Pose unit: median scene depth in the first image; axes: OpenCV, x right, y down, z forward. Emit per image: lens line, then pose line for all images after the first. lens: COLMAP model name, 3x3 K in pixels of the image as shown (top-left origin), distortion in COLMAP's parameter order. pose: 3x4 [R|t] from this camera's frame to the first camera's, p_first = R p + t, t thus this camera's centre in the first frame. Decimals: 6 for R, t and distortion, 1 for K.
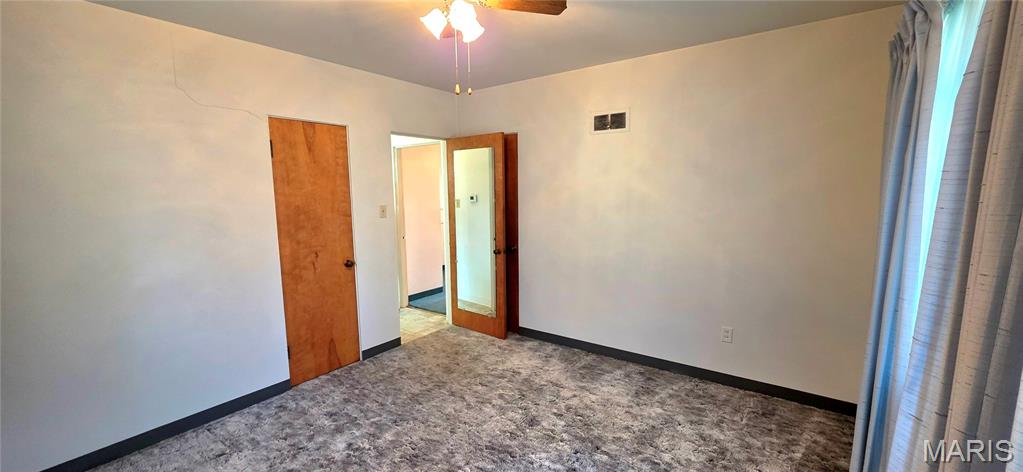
lens RADIAL K [[409.6, 0, 511.9], [0, 409.6, 236.9], [0, 0, 1]] dist [-0.001759, 0.002079]
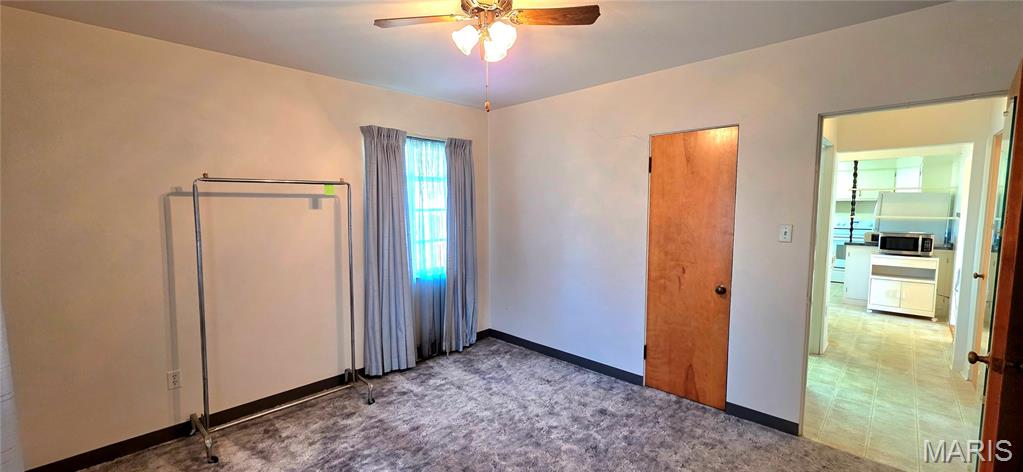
lens RADIAL K [[409.6, 0, 506.2], [0, 409.6, 238.0], [0, 0, 1]] dist [-0.001759, 0.002079]
pose [[-0.145998, 0.096873, -0.984530, 0.531407], [-0.116138, 0.986634, 0.114302, -0.094108], [0.982444, 0.131029, -0.132796, 0.734944]]
